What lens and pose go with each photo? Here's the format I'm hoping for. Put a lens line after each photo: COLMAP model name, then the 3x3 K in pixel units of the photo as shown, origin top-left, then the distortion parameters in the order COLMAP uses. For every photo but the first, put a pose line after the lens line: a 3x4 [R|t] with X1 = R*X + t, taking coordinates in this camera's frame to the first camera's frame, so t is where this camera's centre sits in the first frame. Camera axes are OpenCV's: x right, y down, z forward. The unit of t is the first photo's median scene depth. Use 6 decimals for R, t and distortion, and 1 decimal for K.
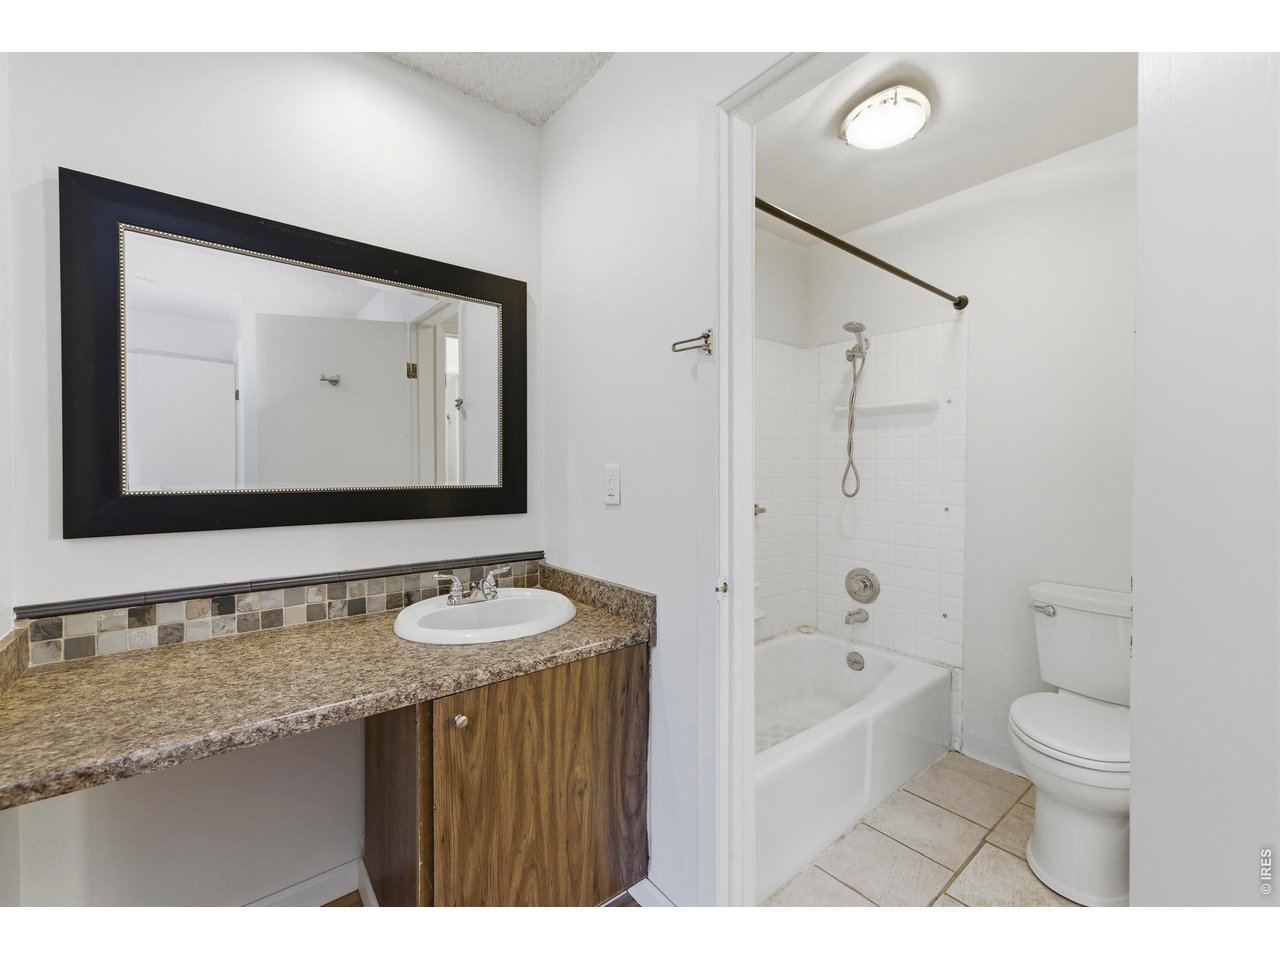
lens RADIAL K [[532.0, 0, 635.3], [0, 532.0, 475.6], [0, 0, 1]] dist [0.004986, -0.000042]
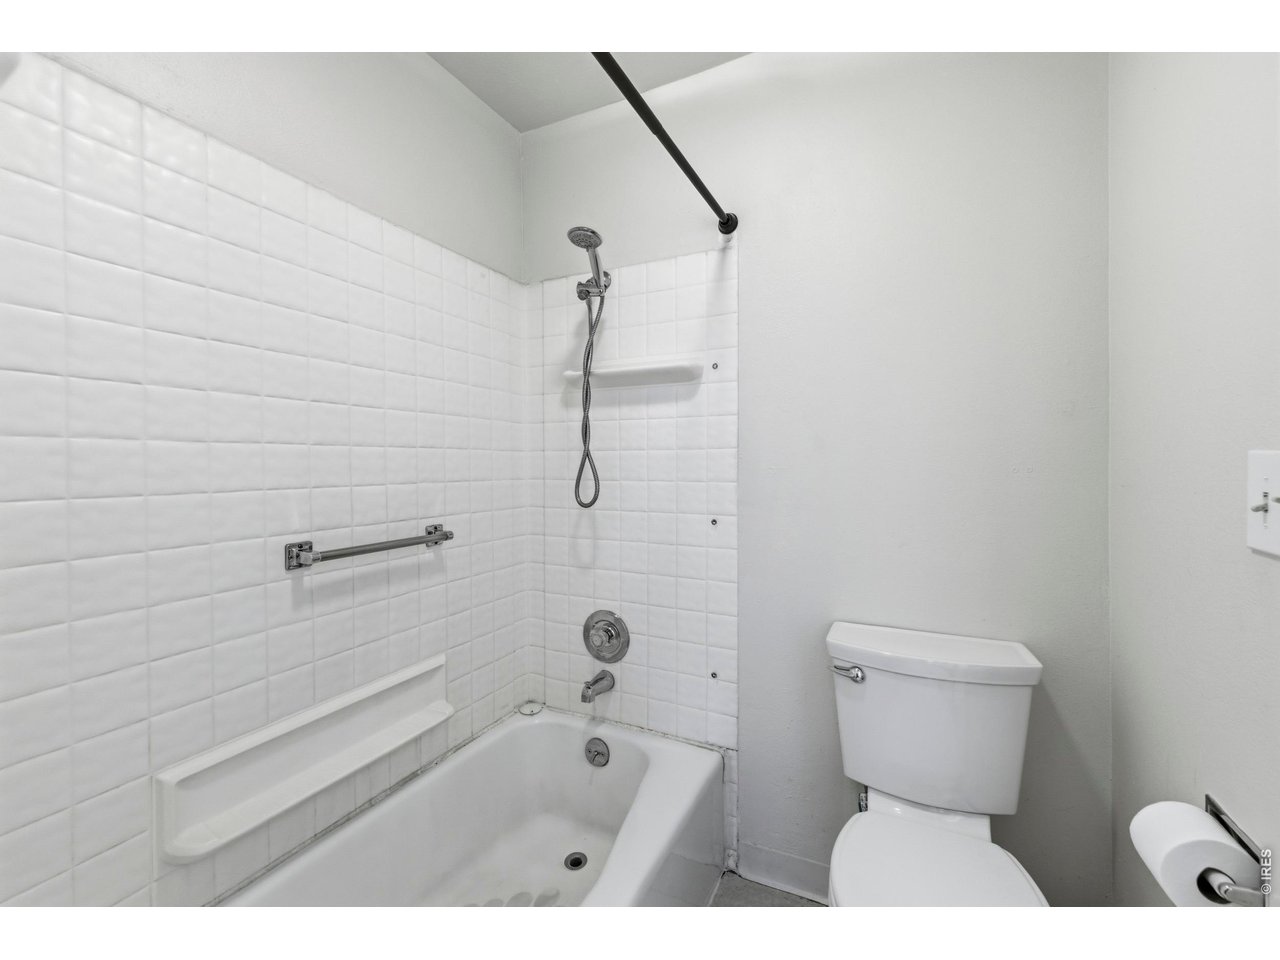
lens RADIAL K [[532.0, 0, 635.3], [0, 532.0, 475.6], [0, 0, 1]] dist [0.004986, -0.000042]
pose [[0.909785, -0.016358, 0.414758, 0.189453], [0.013736, 0.999862, 0.009305, -0.004213], [-0.414853, -0.002769, 0.909884, 0.382463]]
